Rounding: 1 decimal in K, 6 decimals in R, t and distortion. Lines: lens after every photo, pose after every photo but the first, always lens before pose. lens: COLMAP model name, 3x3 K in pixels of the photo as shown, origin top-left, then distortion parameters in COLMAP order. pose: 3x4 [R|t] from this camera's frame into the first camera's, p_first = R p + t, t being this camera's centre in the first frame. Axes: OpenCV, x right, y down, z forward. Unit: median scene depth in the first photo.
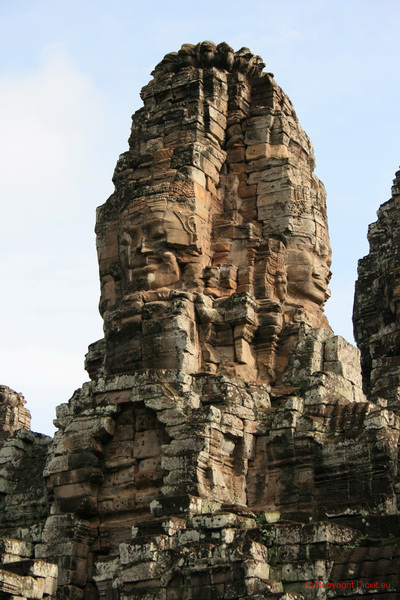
lens RADIAL K [[1429.1, 0, 203.6], [0, 1429.1, 295.7], [0, 0, 1]] dist [0.082786, 0.000000]
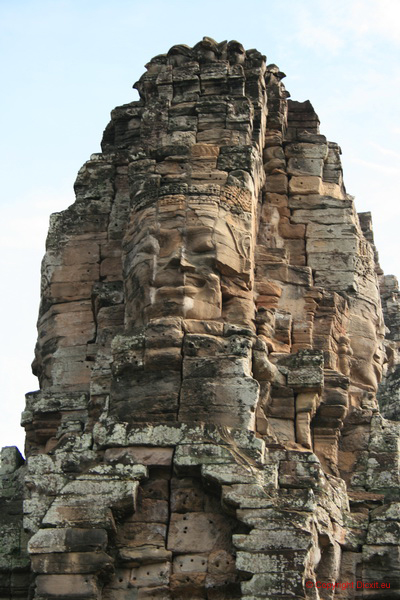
lens RADIAL K [[1429.1, 0, 201.5], [0, 1429.1, 299.6], [0, 0, 1]] dist [0.082786, 0.000000]
pose [[0.917421, 0.233431, 0.322256, -0.257326], [-0.176228, 0.964452, -0.196916, 0.122426], [-0.356766, 0.123864, 0.925946, 0.357755]]
